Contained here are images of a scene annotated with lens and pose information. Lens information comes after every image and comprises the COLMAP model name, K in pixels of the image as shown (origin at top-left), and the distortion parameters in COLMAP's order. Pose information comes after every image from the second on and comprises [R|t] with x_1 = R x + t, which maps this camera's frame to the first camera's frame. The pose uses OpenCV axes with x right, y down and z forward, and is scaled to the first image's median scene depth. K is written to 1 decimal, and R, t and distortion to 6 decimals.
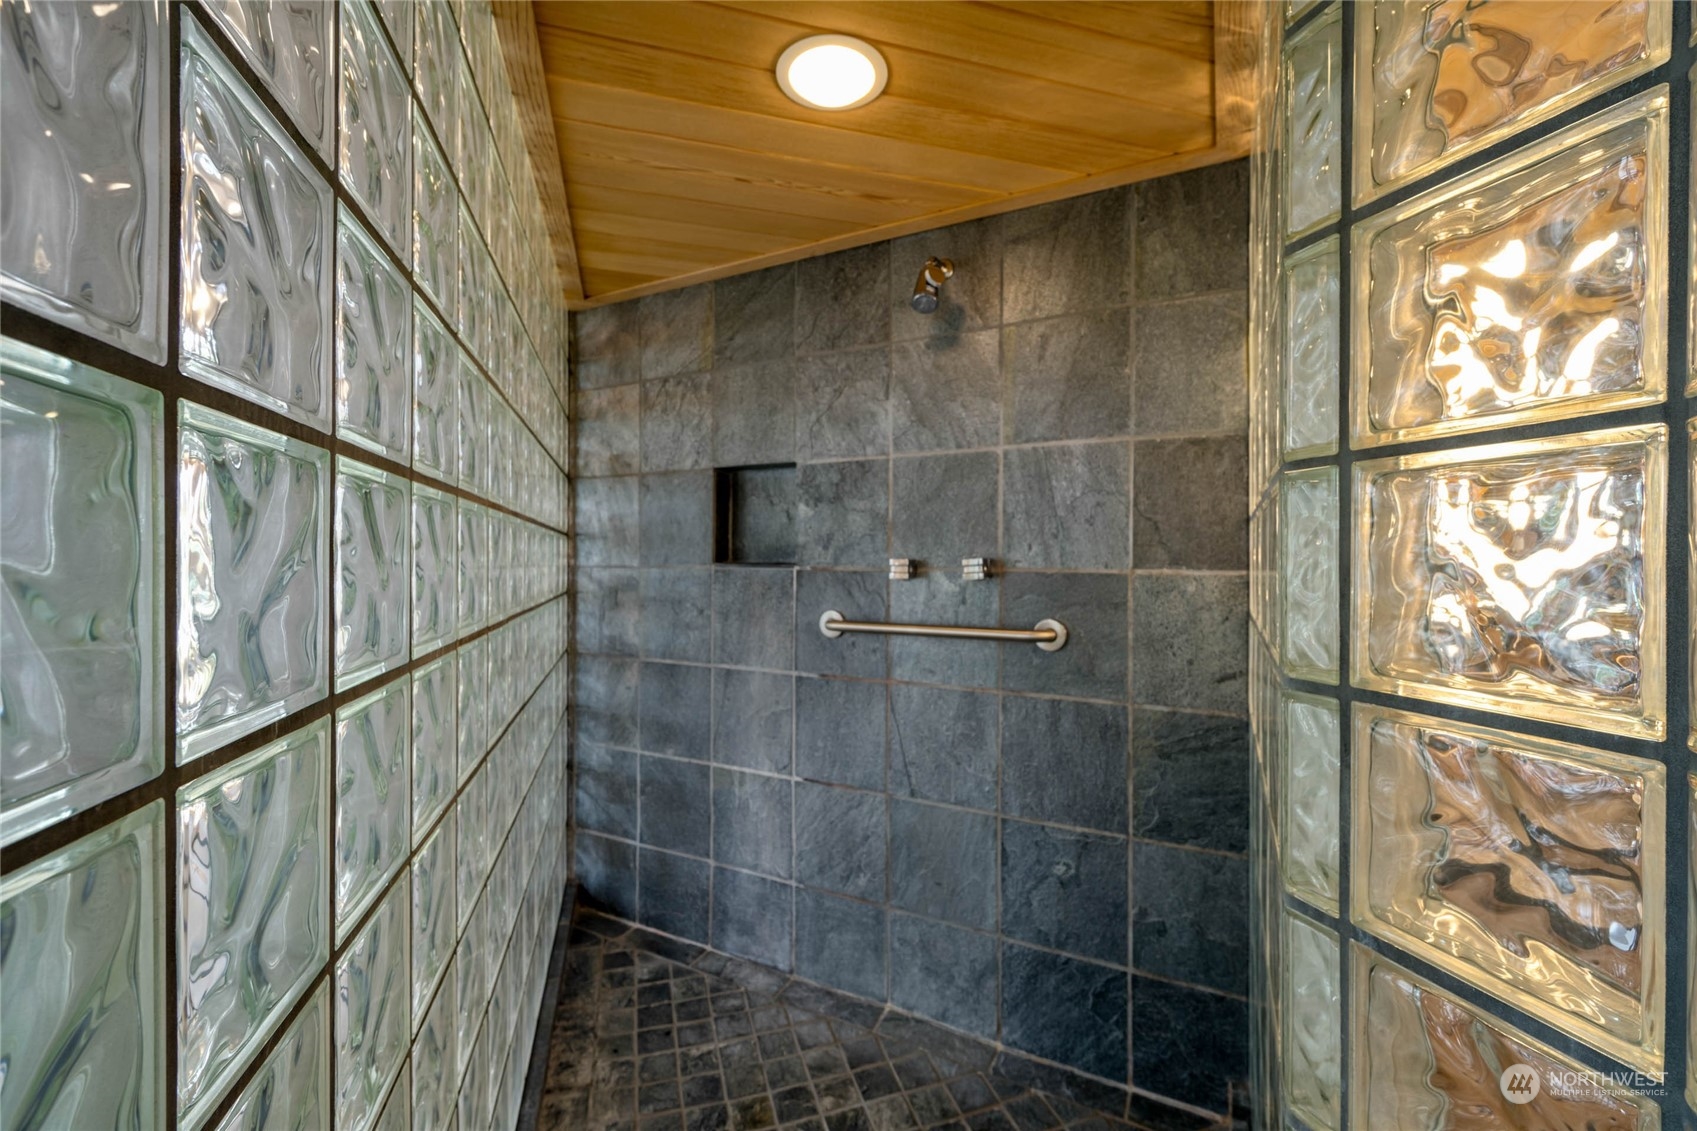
lens RADIAL K [[707.4, 0, 848.8], [0, 707.4, 561.8], [0, 0, 1]] dist [0.002353, 0.000217]
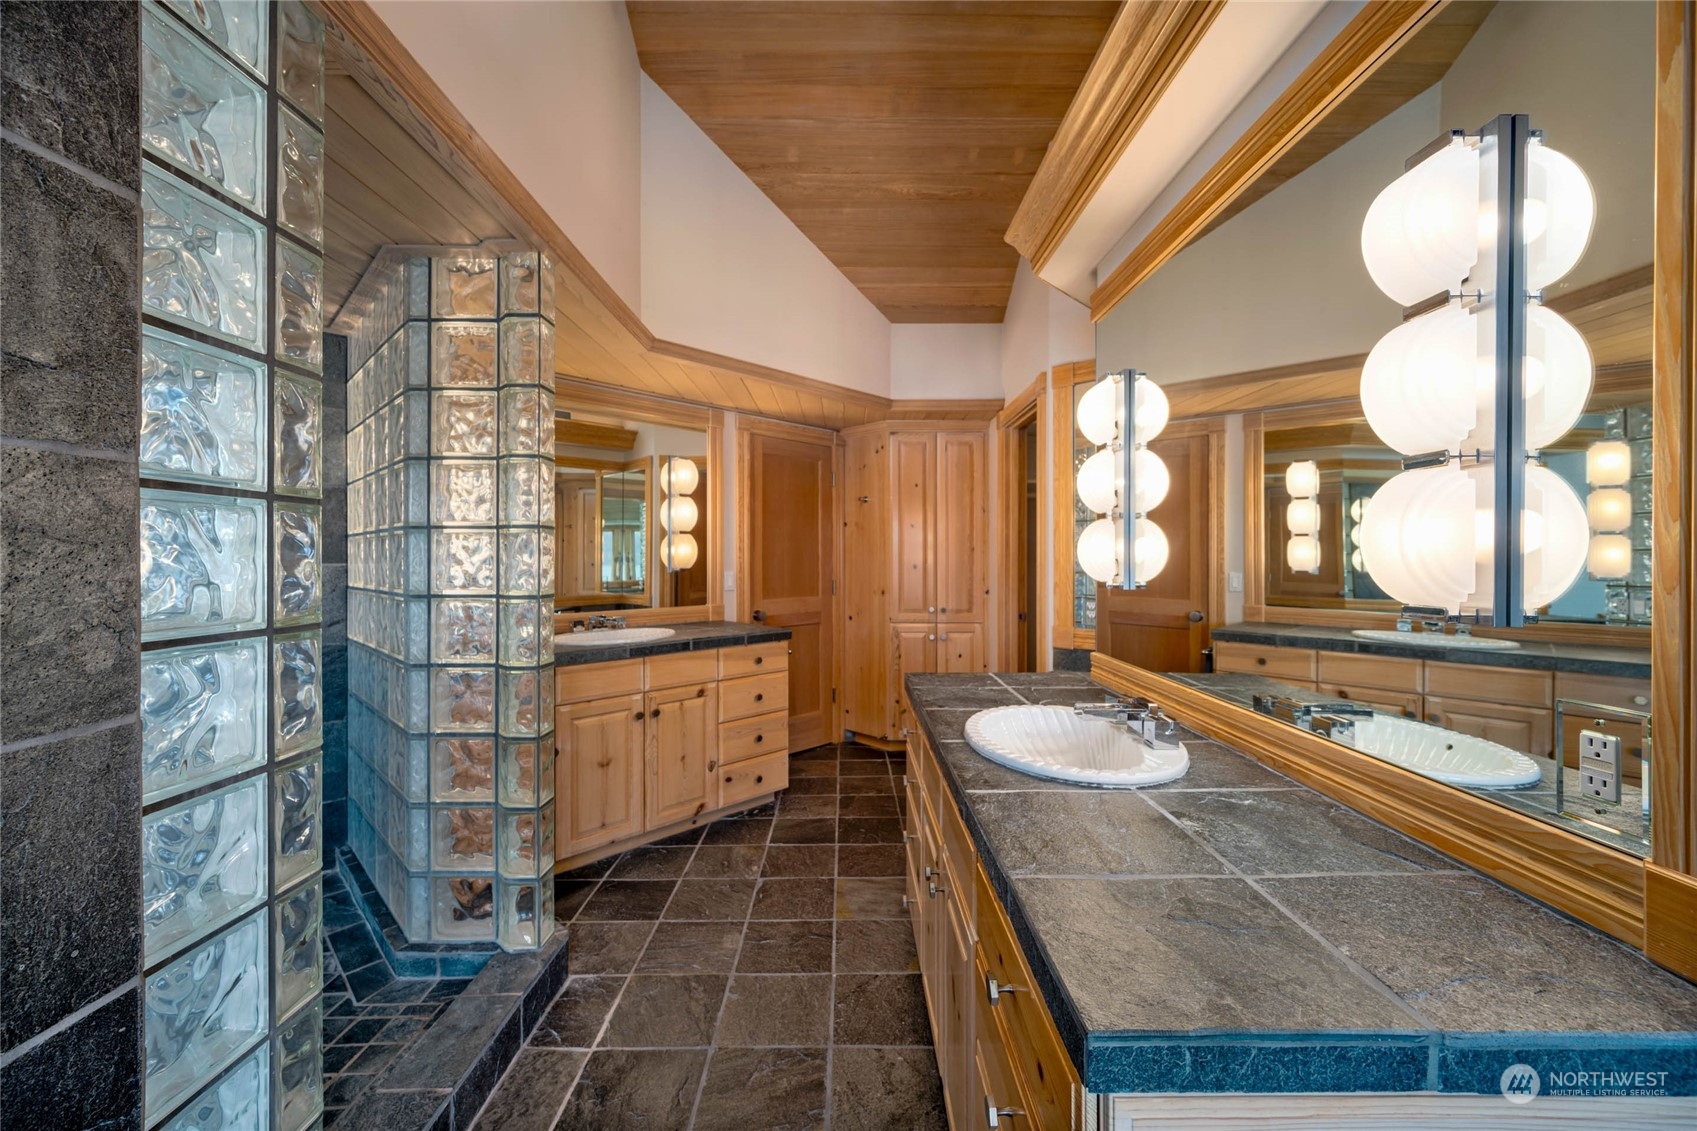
lens RADIAL K [[667.9, 0, 849.5], [0, 667.9, 560.4], [0, 0, 1]] dist [-0.001727, -0.000106]
pose [[0.288074, 0.001271, 0.957607, -1.767022], [-0.000149, 0.999999, -0.001283, 0.016818], [-0.957608, 0.000227, 0.288074, -1.834426]]
